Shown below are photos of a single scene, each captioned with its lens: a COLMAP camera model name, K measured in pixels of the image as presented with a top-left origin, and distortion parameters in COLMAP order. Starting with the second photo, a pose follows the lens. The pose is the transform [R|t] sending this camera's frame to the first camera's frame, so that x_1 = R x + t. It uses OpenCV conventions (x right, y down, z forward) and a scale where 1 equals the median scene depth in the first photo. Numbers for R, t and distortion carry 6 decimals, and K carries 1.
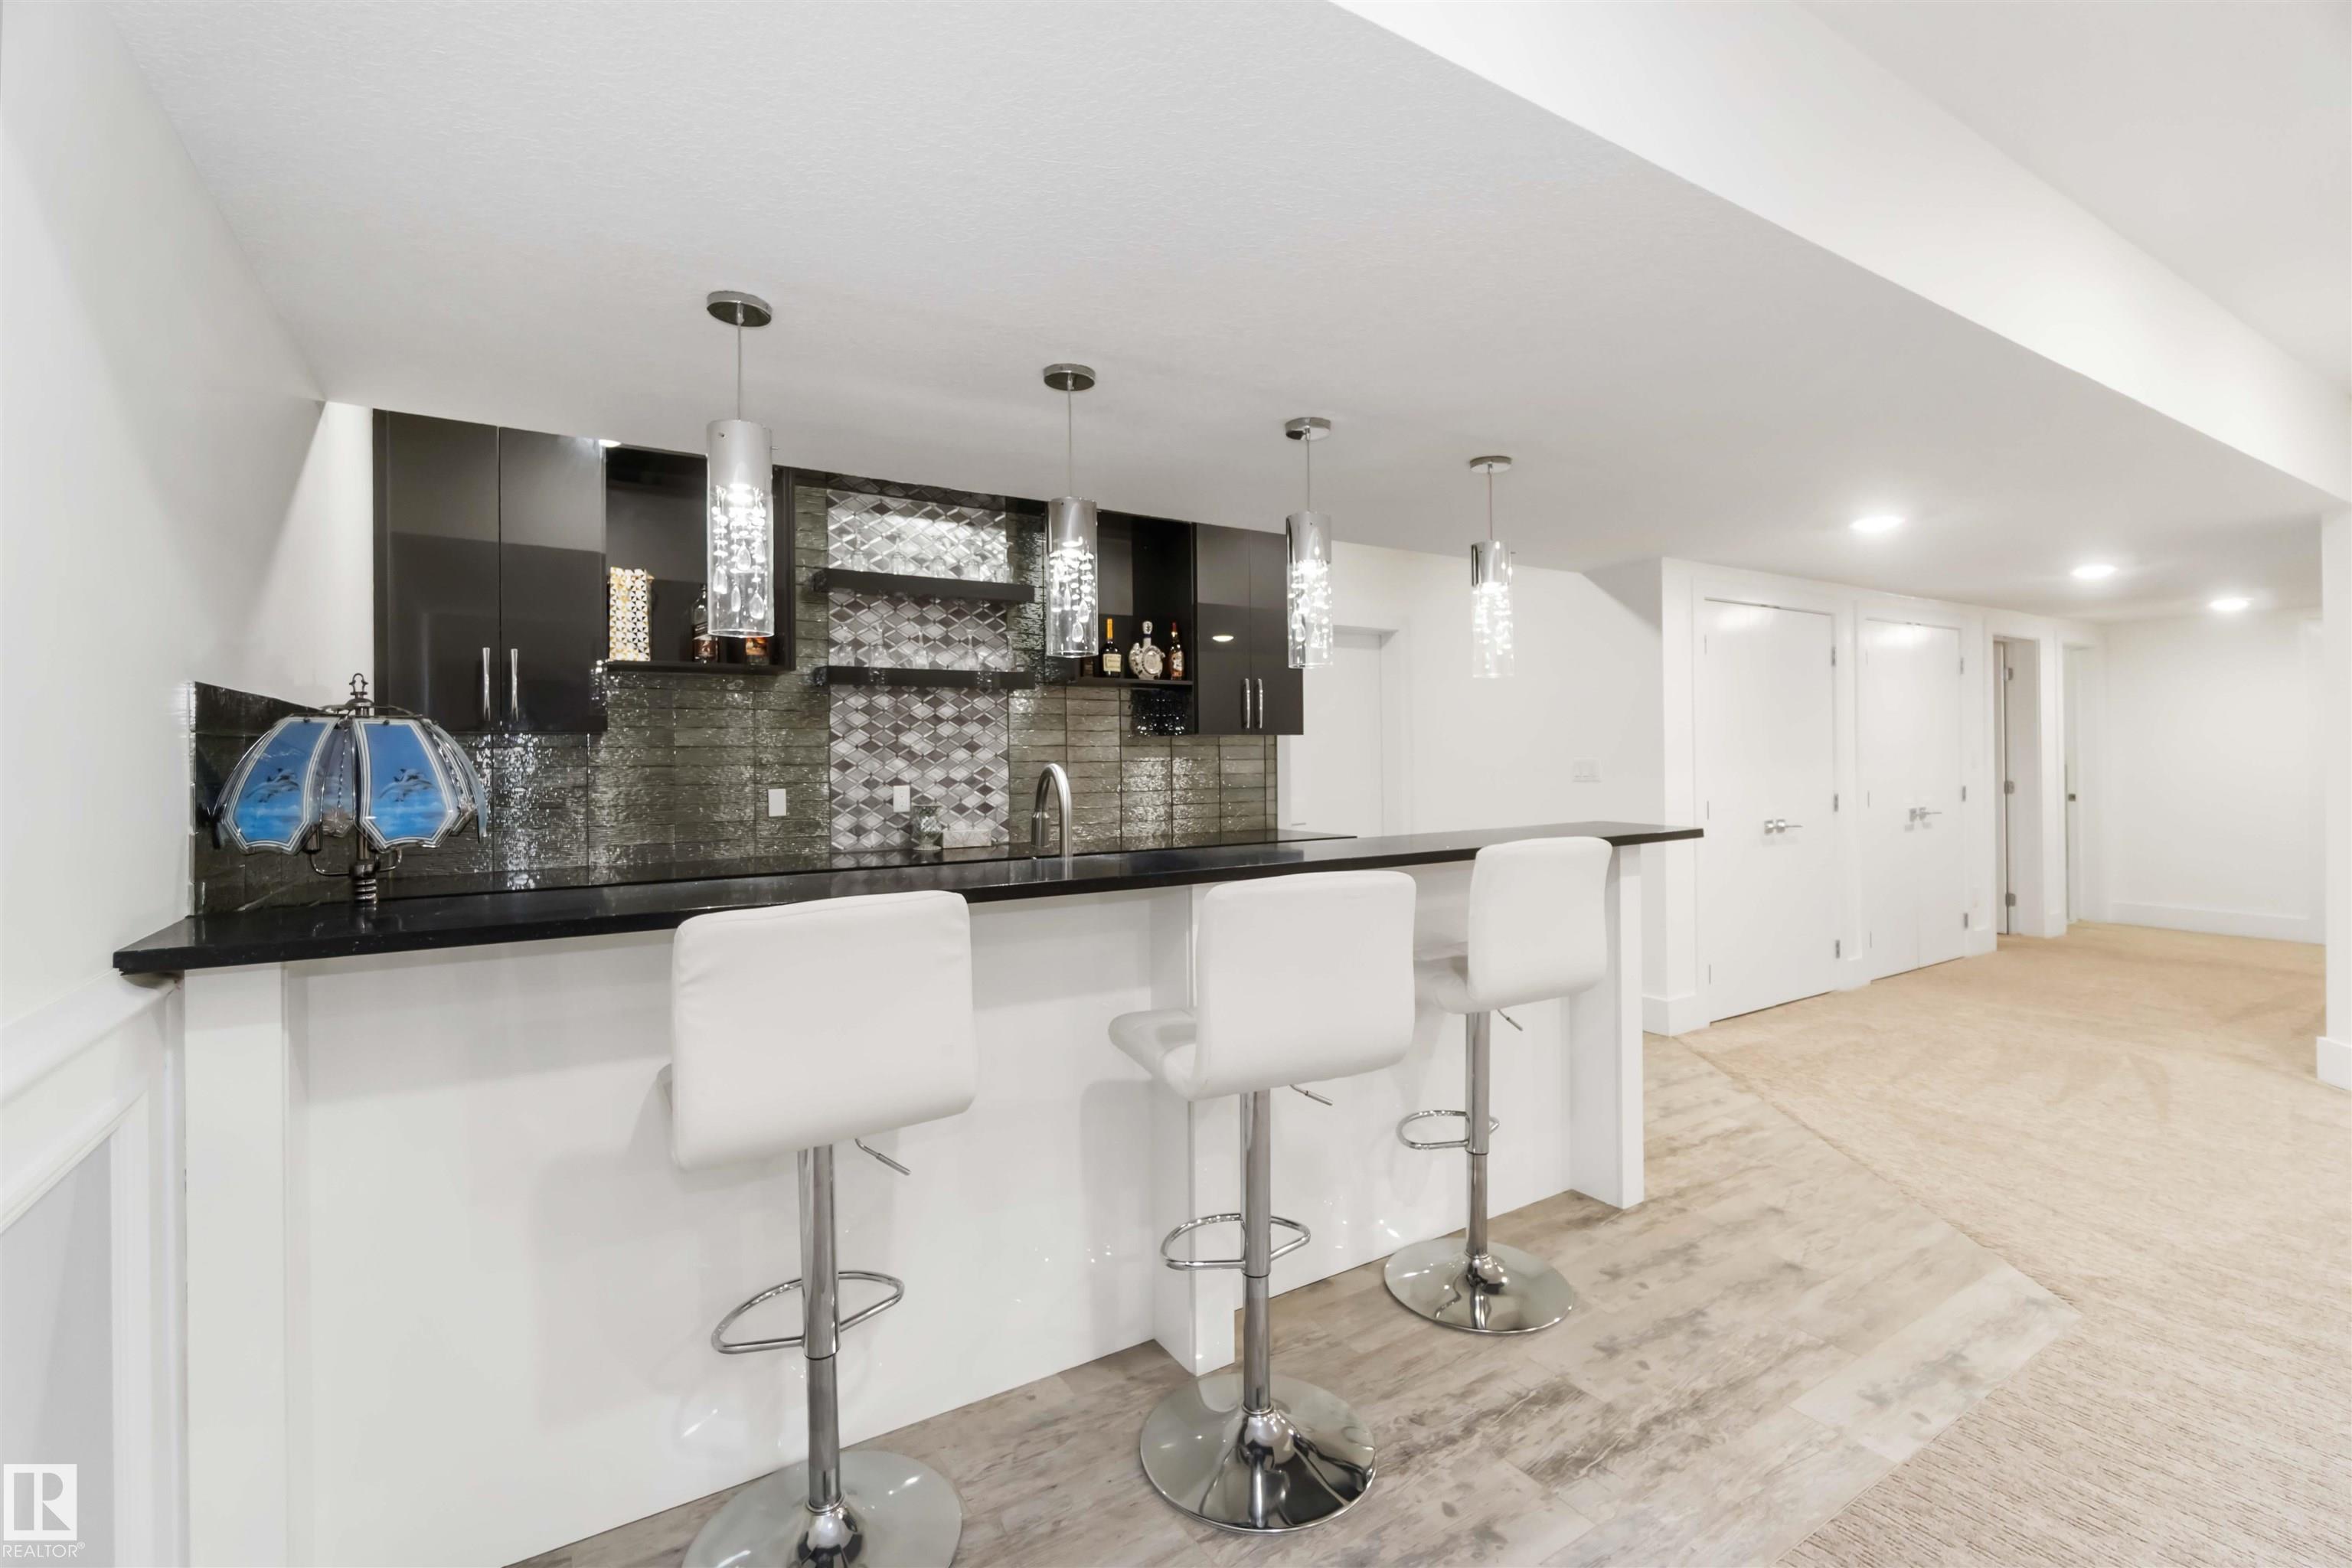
lens RADIAL K [[1009.8, 0, 1172.0], [0, 1009.8, 756.6], [0, 0, 1]] dist [-0.003471, -0.000069]
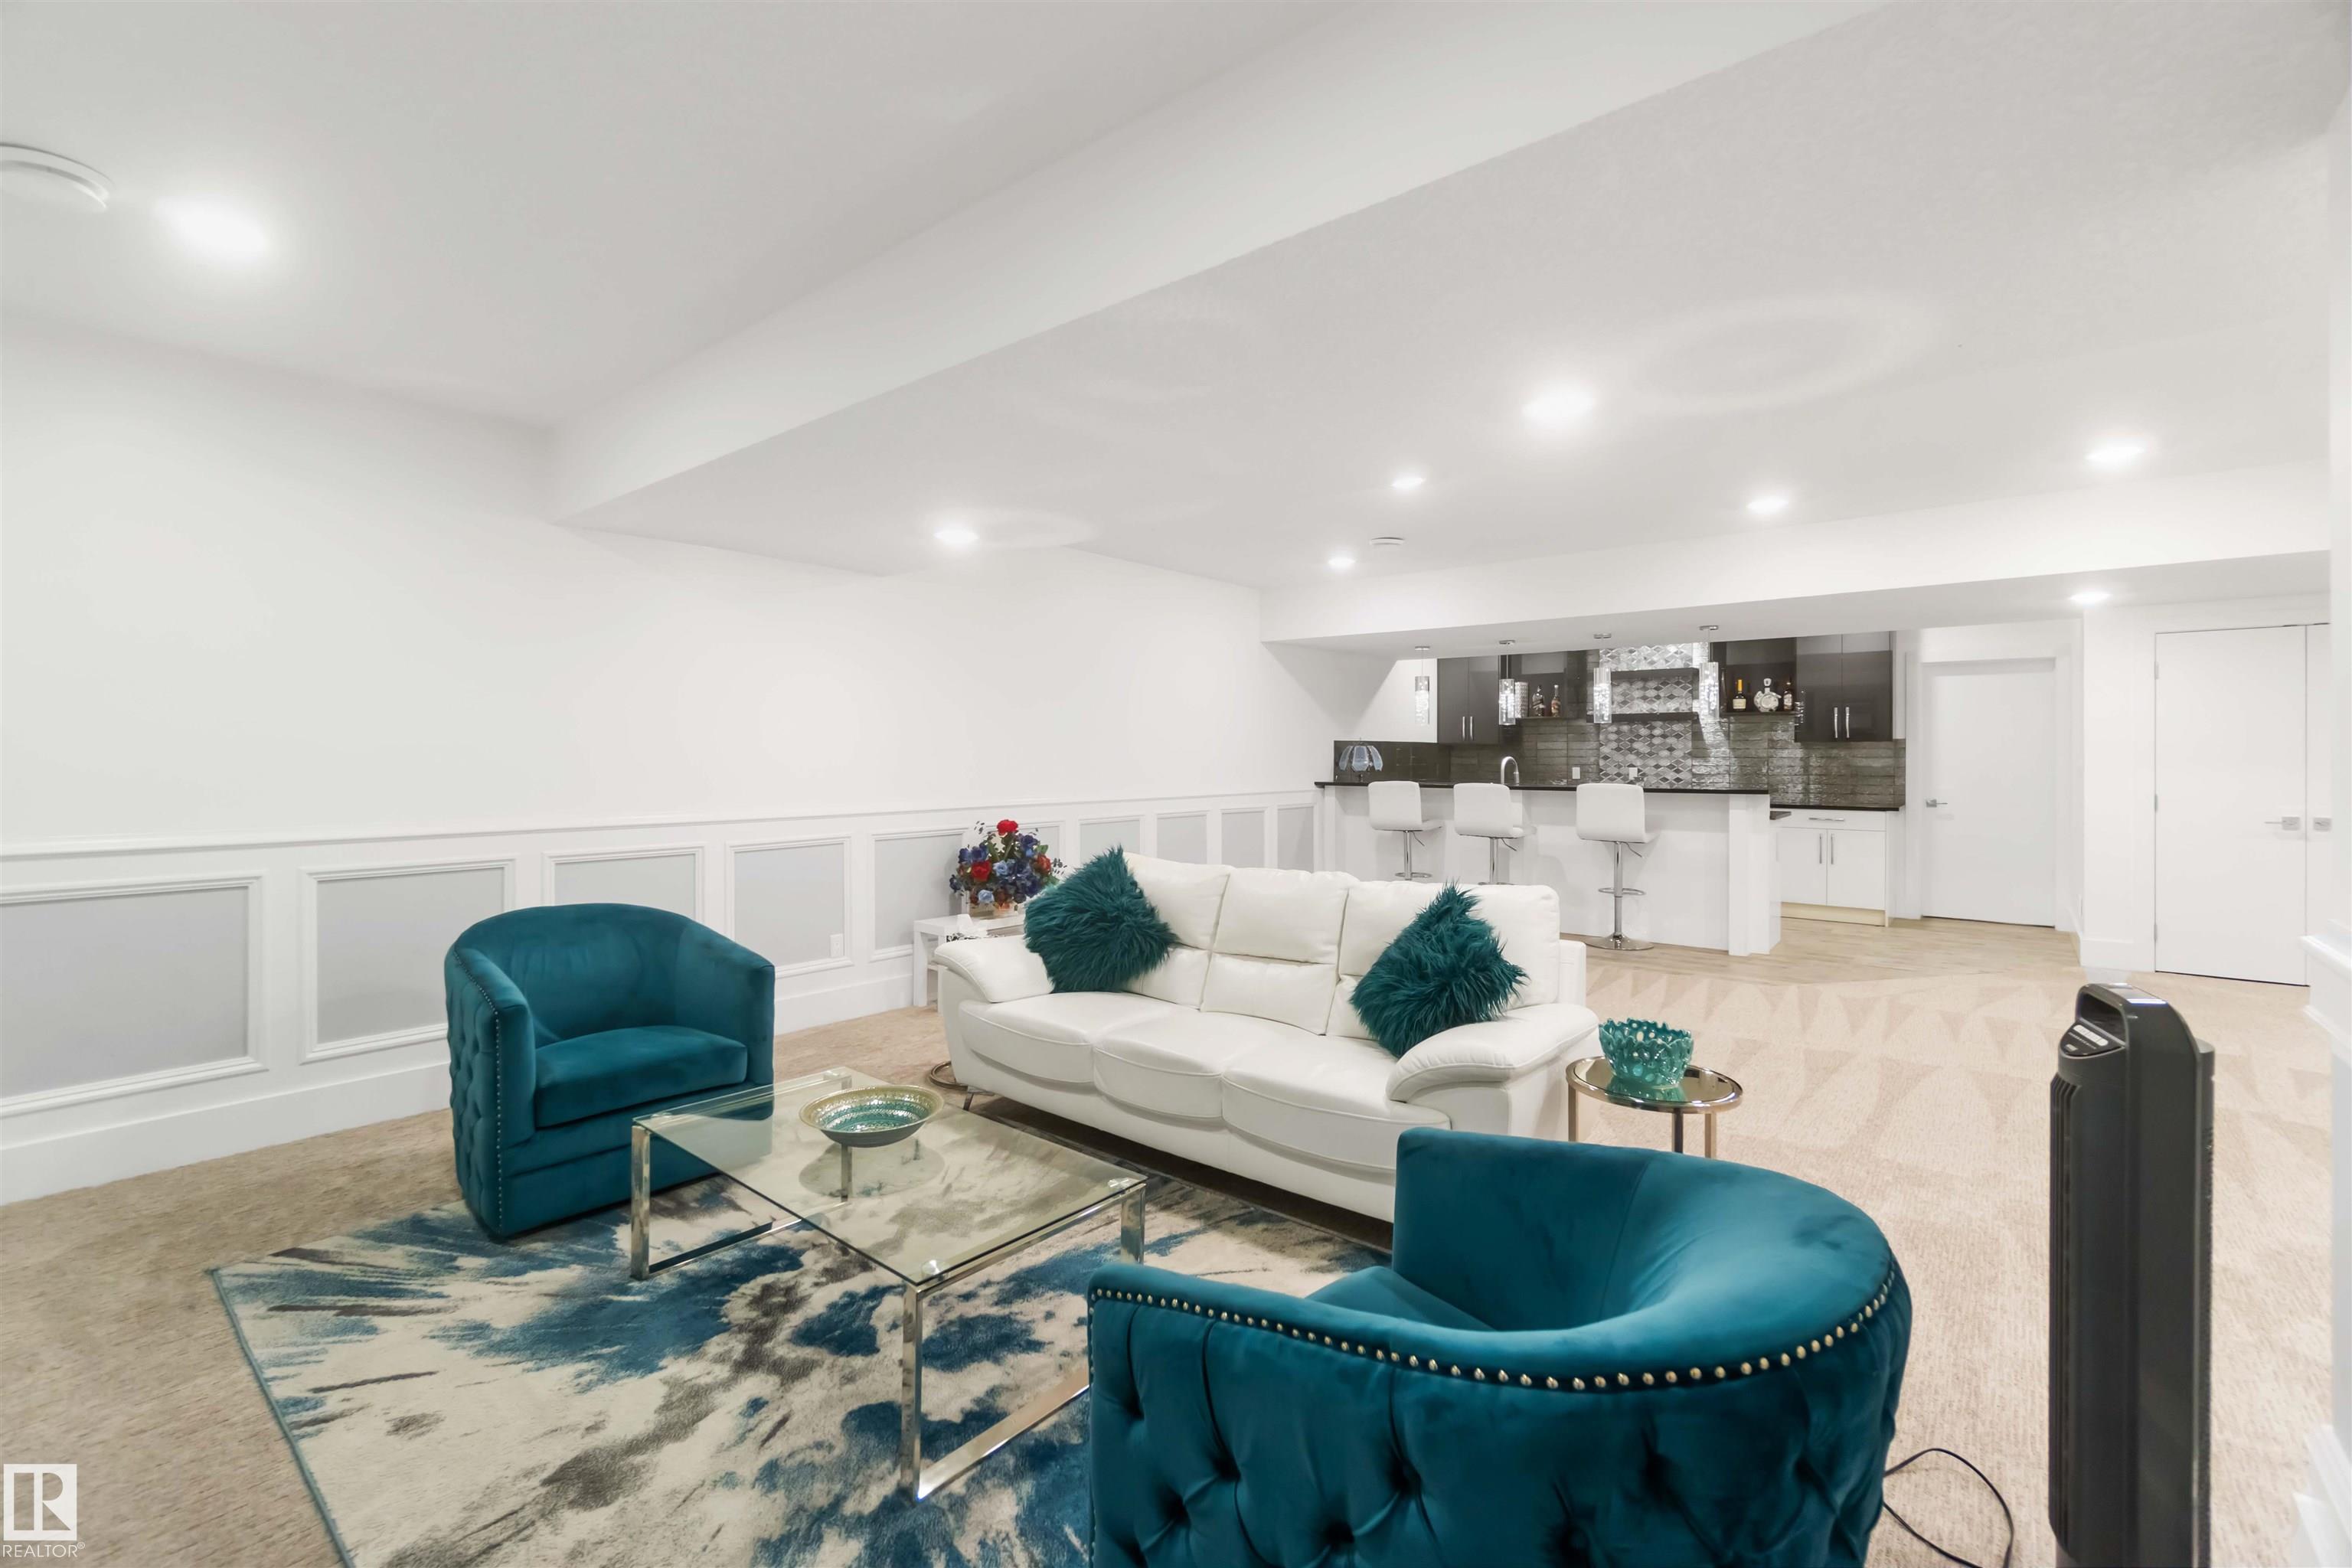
lens RADIAL K [[1009.8, 0, 1172.0], [0, 1009.8, 756.6], [0, 0, 1]] dist [-0.003471, -0.000069]
pose [[0.331276, 0.011878, -0.943459, 1.390229], [-0.002346, 0.999928, 0.011766, -0.016530], [0.943531, -0.001685, 0.331280, -0.609988]]
